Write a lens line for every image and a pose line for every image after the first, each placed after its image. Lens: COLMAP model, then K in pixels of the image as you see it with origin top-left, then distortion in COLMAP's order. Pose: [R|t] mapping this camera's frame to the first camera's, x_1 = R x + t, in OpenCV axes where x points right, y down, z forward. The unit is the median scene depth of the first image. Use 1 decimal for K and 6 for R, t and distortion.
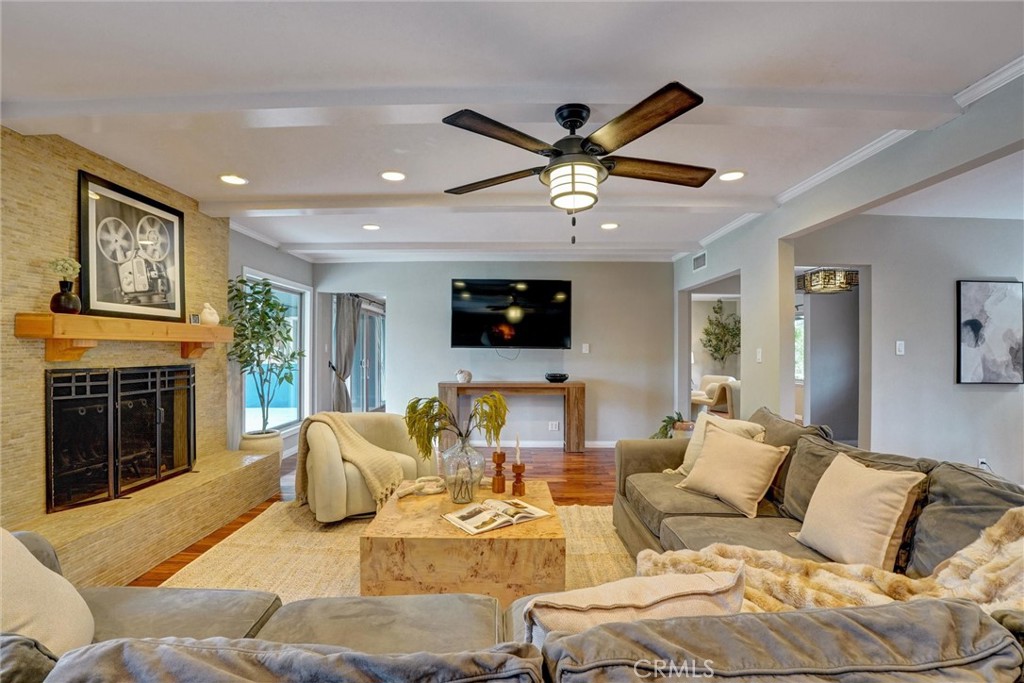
lens RADIAL K [[449.7, 0, 495.5], [0, 449.7, 345.2], [0, 0, 1]] dist [-0.023205, -0.000055]
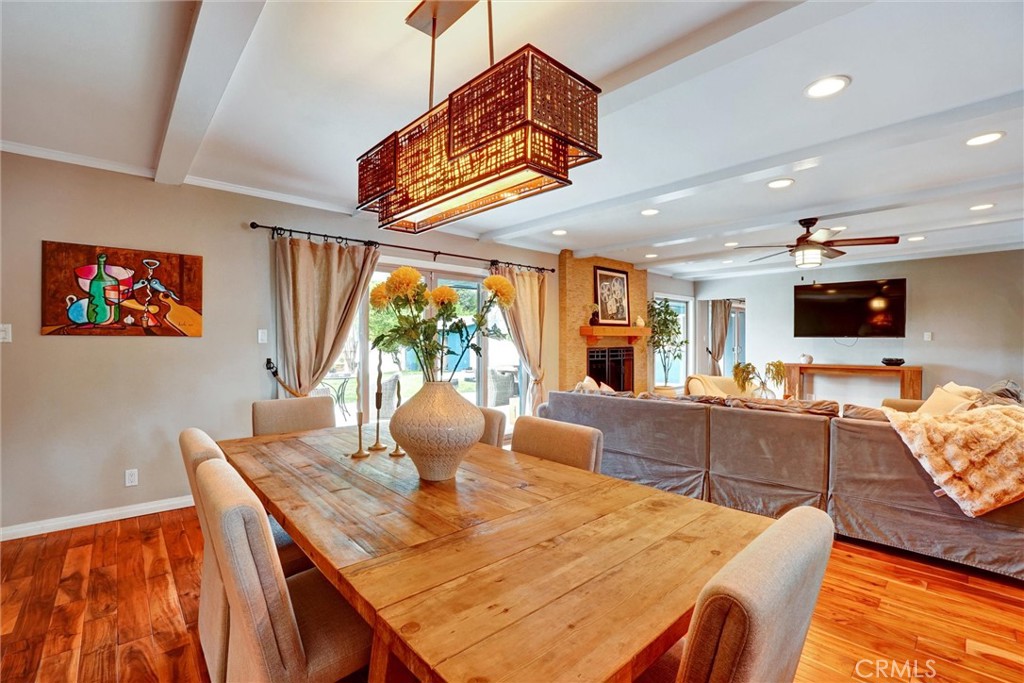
lens RADIAL K [[448.4, 0, 512.0], [0, 448.4, 341.5], [0, 0, 1]] dist [-0.086518, 0.016647]
pose [[0.699204, -0.003351, -0.714914, 0.395213], [0.013507, 0.999872, 0.008524, -0.006685], [0.714794, -0.015616, 0.699161, -0.842639]]
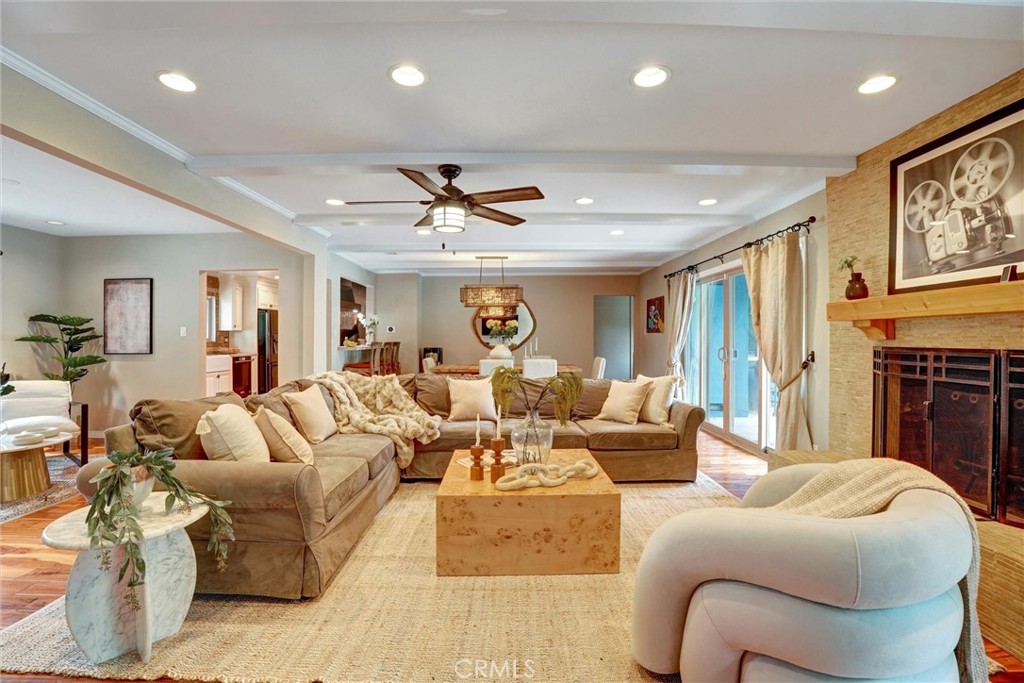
lens RADIAL K [[448.4, 0, 512.0], [0, 448.4, 341.5], [0, 0, 1]] dist [-0.086518, 0.016647]
pose [[-0.999365, -0.003798, -0.035441, 0.009910], [-0.003591, 0.999976, -0.005904, 0.039491], [0.035463, -0.005773, -0.999354, 1.573991]]
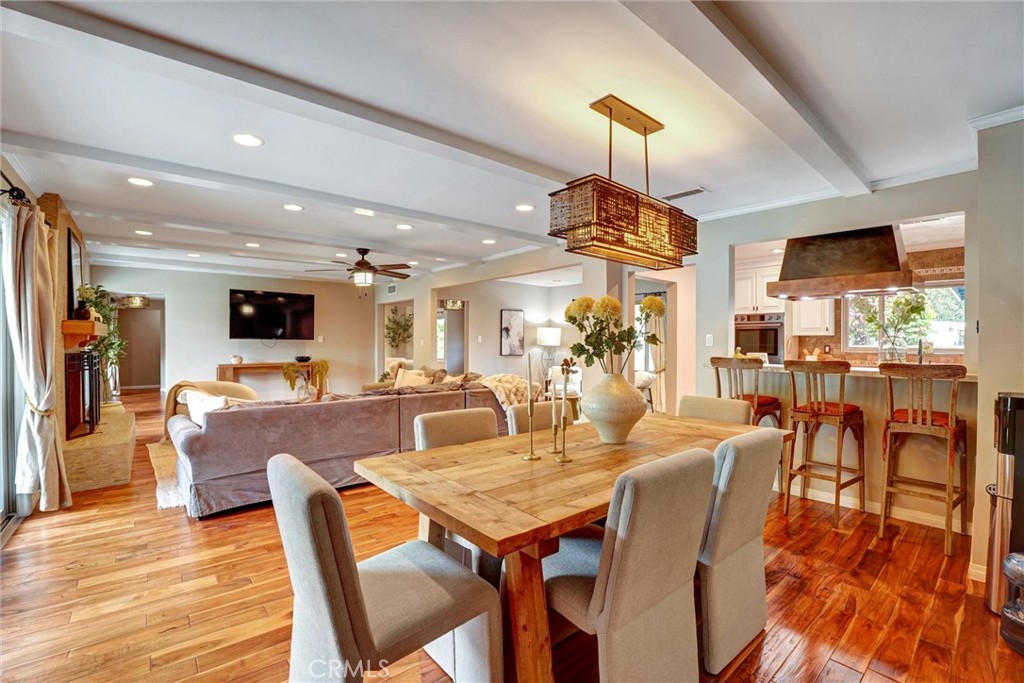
lens RADIAL K [[448.4, 0, 512.0], [0, 448.4, 341.5], [0, 0, 1]] dist [-0.086518, 0.016647]
pose [[0.737523, -0.002857, 0.675316, -0.594697], [-0.007473, 0.999895, 0.012392, -0.016789], [-0.675280, -0.014186, 0.737425, -0.959039]]
